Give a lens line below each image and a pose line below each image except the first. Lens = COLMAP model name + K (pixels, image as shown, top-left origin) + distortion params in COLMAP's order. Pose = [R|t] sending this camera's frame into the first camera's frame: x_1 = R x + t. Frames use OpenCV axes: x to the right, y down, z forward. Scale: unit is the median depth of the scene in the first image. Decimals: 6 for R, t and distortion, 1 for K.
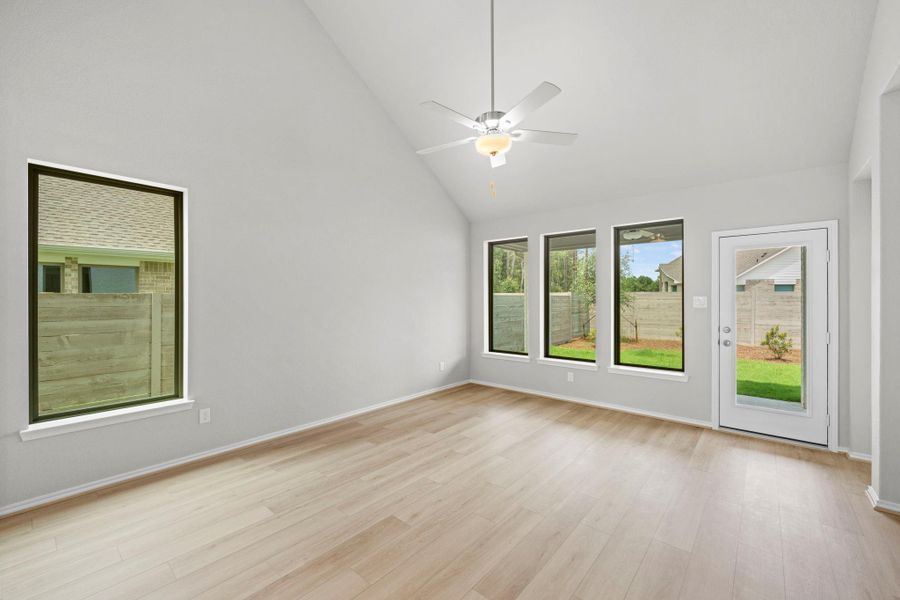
lens RADIAL K [[369.0, 0, 450.0], [0, 369.0, 300.0], [0, 0, 1]] dist [-0.001761, -0.000175]
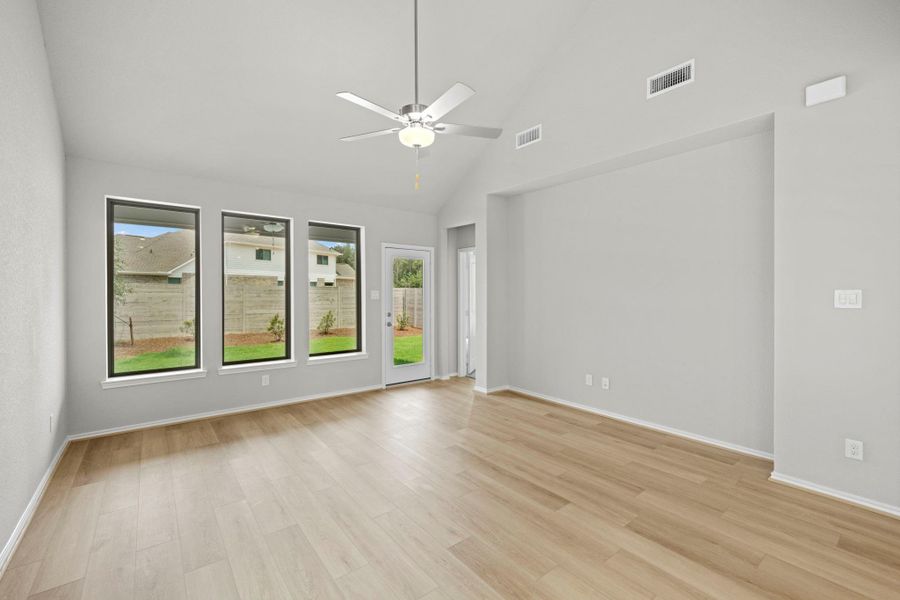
lens RADIAL K [[383.7, 0, 443.0], [0, 383.7, 292.6], [0, 0, 1]] dist [0.000572, 0.000059]
pose [[0.198176, -0.001408, 0.980165, -0.419555], [0.001279, 0.999998, 0.001178, -0.002111], [-0.980166, 0.001020, 0.198178, 0.342642]]
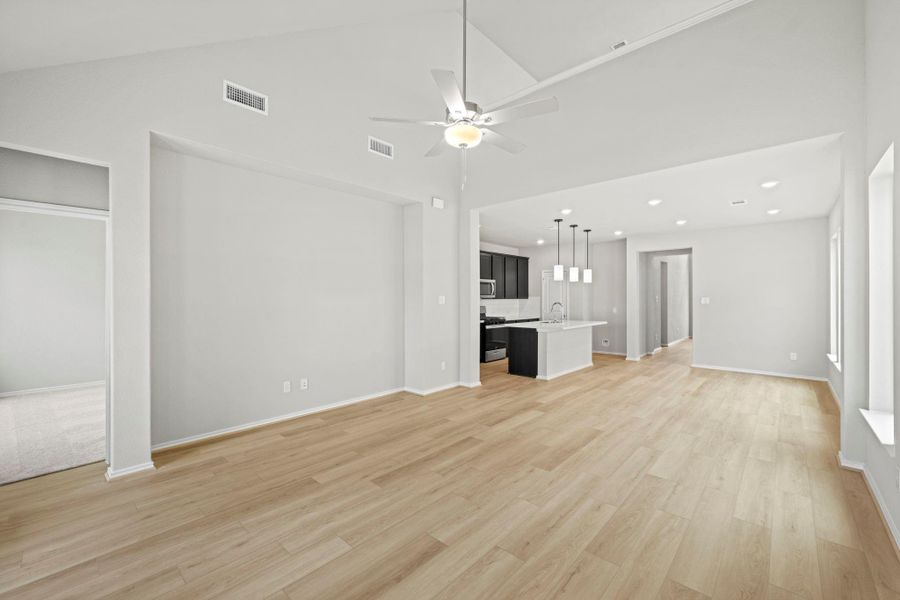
lens RADIAL K [[369.0, 0, 450.0], [0, 369.0, 300.0], [0, 0, 1]] dist [-0.001761, -0.000175]
pose [[-0.999619, -0.001608, 0.027545, 0.059987], [-0.001292, 0.999933, 0.011472, -0.004046], [-0.027562, 0.011432, -0.999555, 0.922676]]
